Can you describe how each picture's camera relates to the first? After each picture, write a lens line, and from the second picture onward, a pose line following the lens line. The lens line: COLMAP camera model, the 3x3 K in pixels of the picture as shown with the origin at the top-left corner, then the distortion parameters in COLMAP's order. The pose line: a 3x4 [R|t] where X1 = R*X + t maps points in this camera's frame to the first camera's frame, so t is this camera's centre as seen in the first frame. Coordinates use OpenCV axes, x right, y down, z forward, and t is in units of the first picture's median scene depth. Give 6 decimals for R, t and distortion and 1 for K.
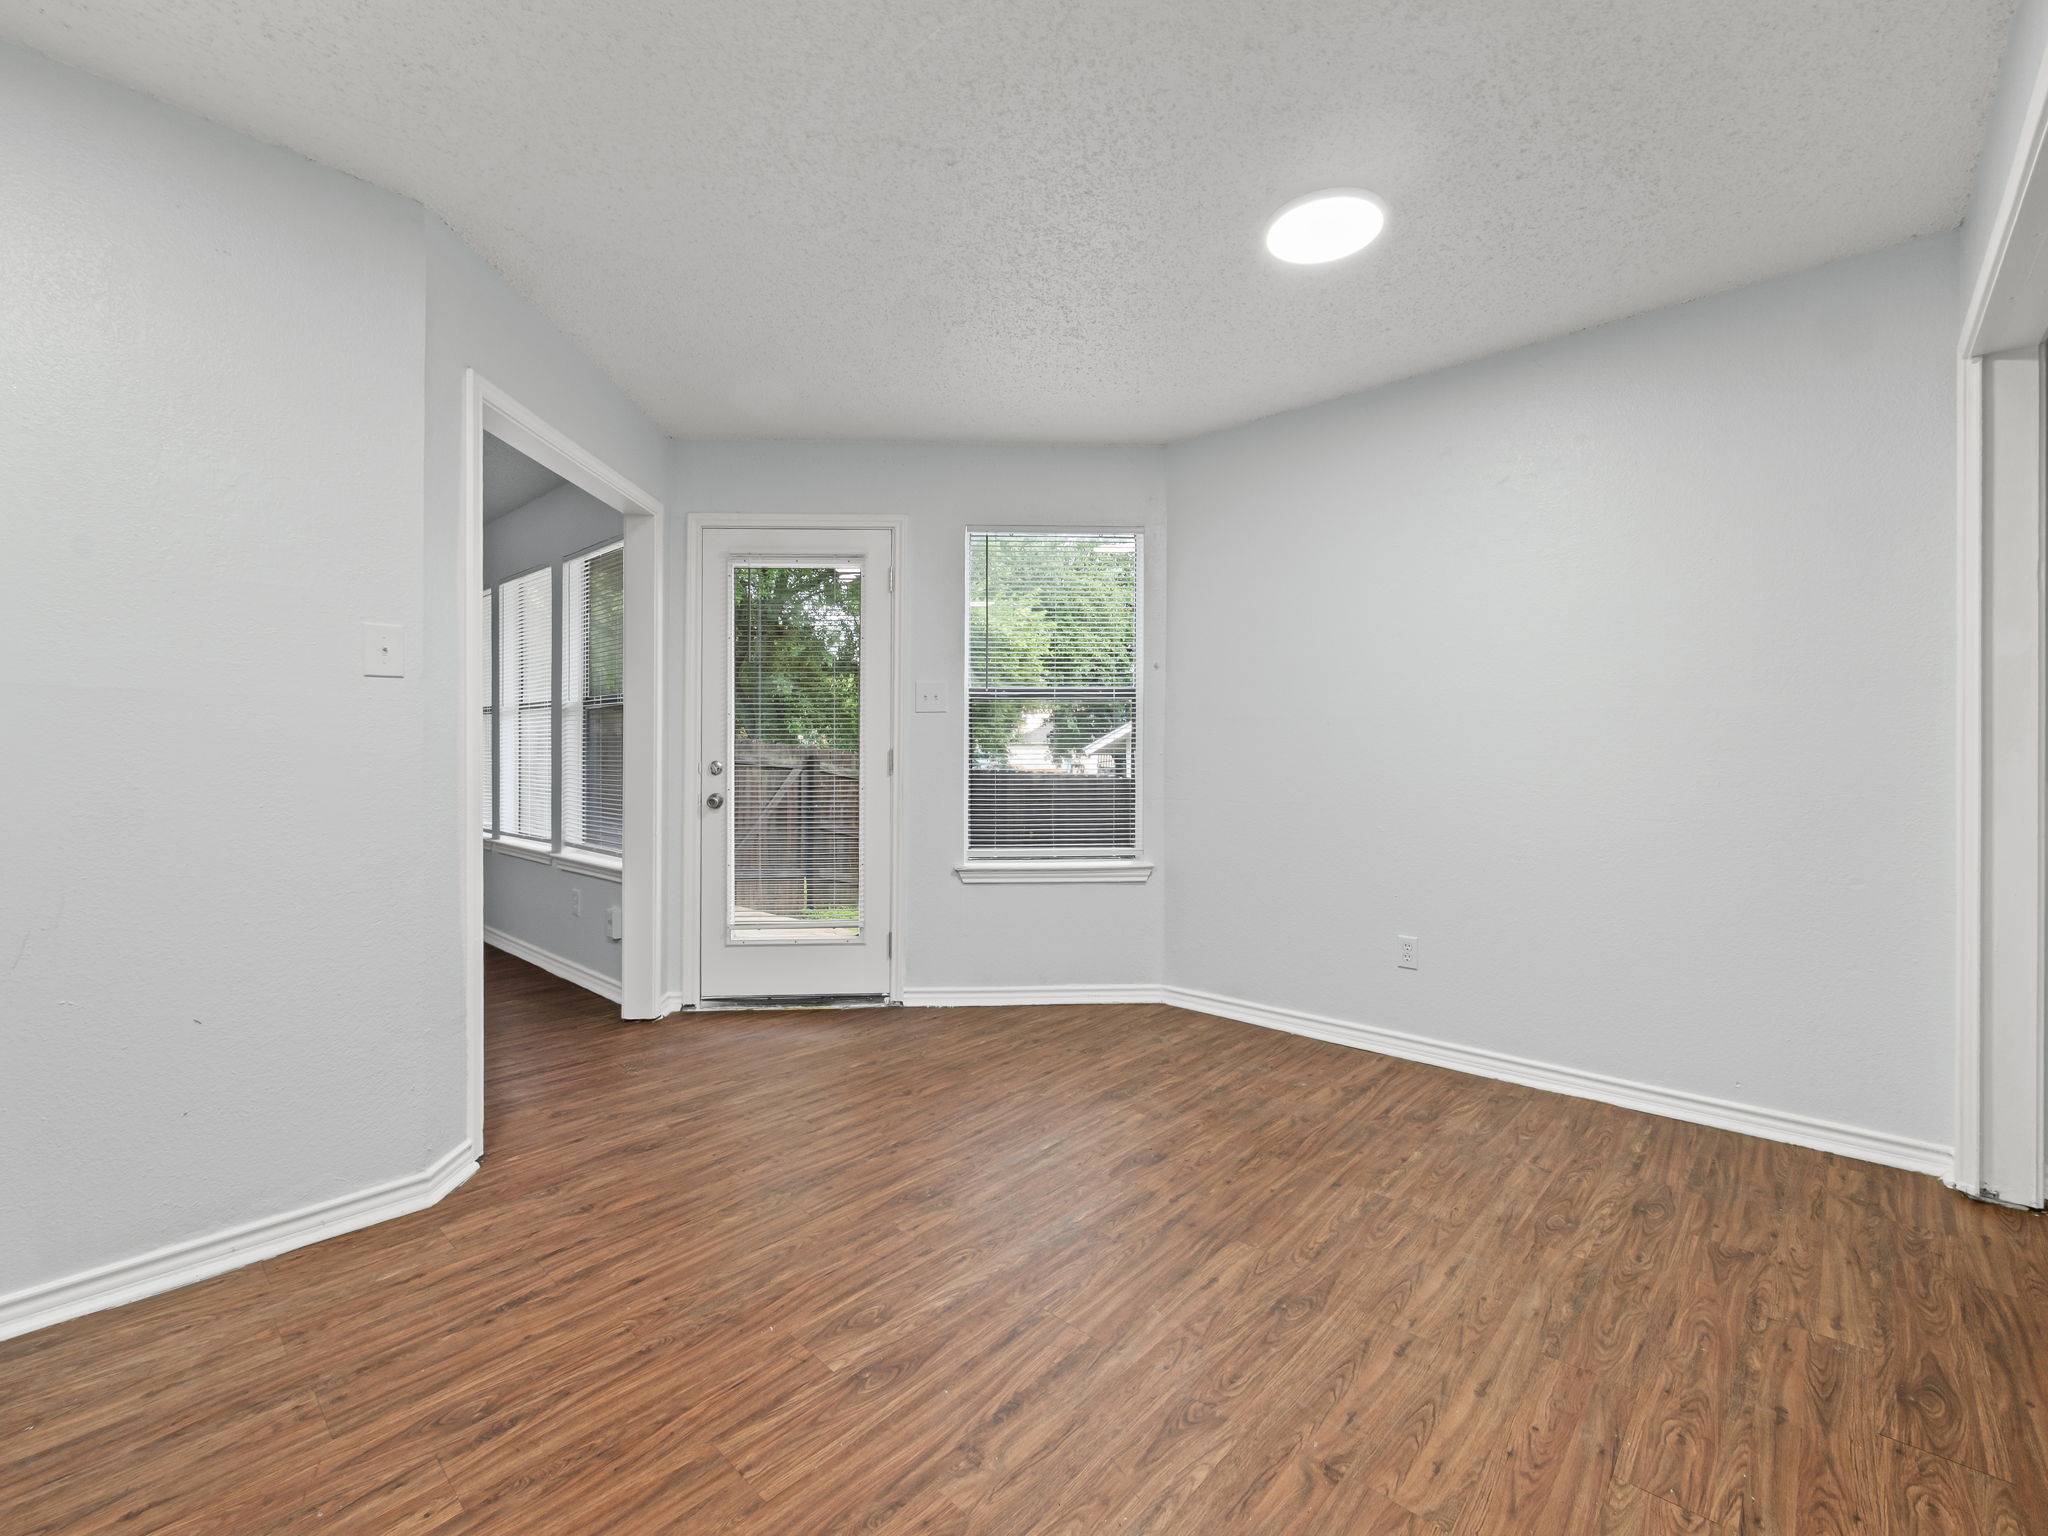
lens RADIAL K [[894.9, 0, 1024.5], [0, 894.9, 758.8], [0, 0, 1]] dist [-0.007056, 0.000287]
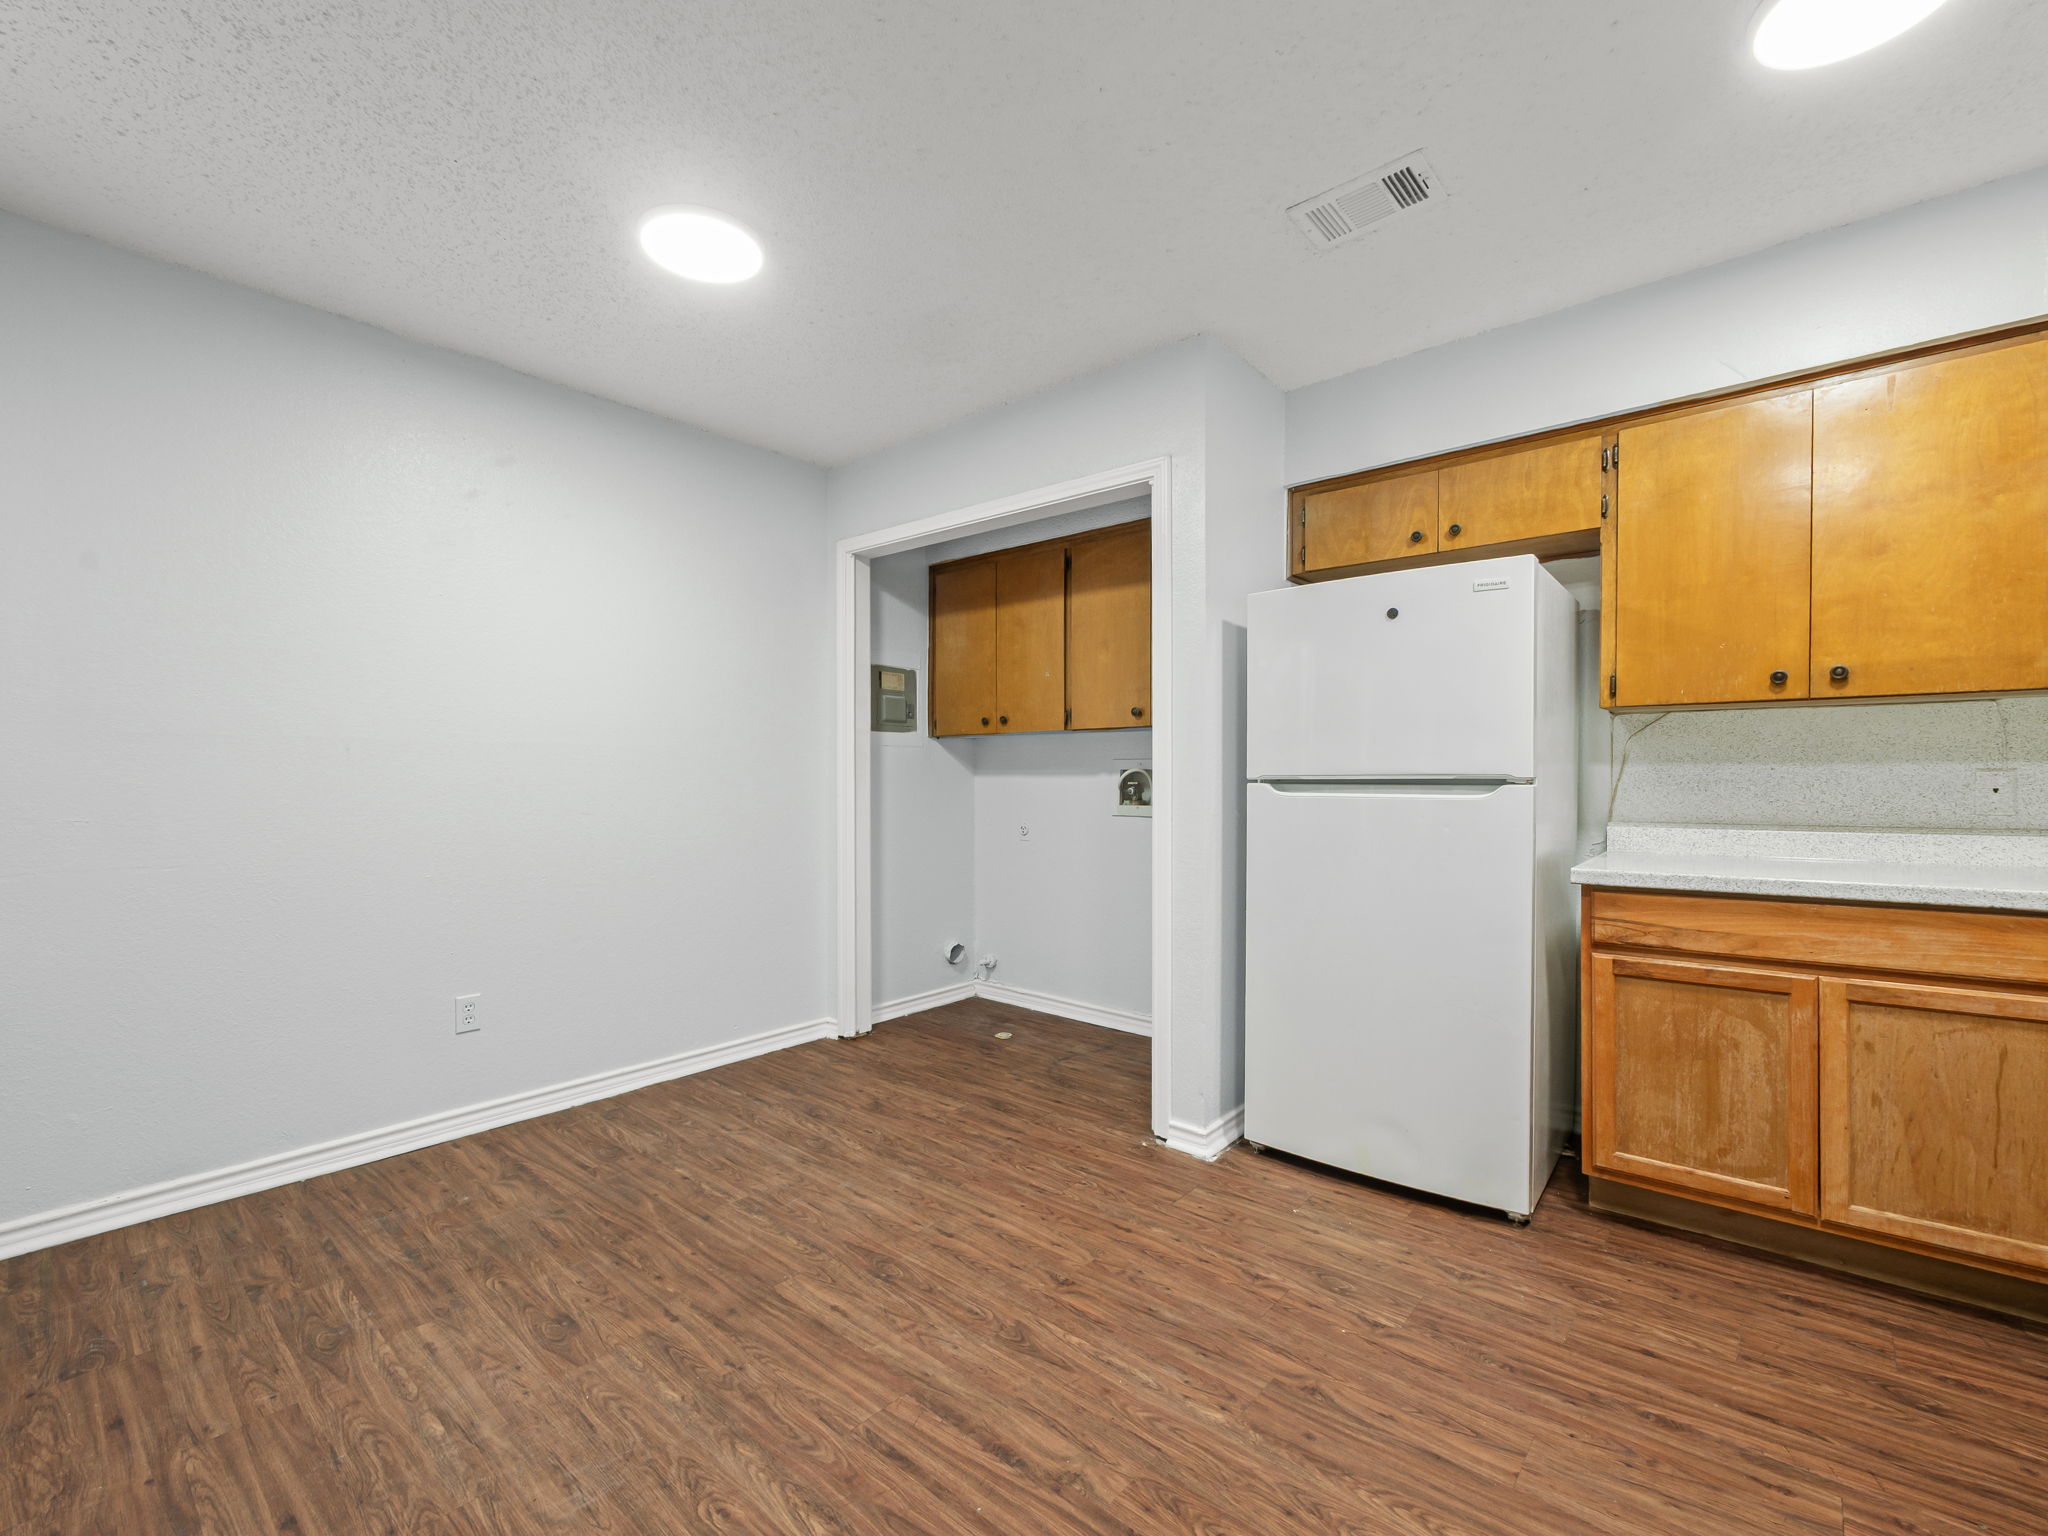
lens RADIAL K [[894.9, 0, 1030.1], [0, 894.9, 769.4], [0, 0, 1]] dist [-0.007056, 0.000287]
pose [[-0.039676, 0.010637, 0.999156, -0.720290], [0.012791, 0.999867, -0.010137, -0.014891], [-0.999131, 0.012378, -0.039807, 0.711619]]
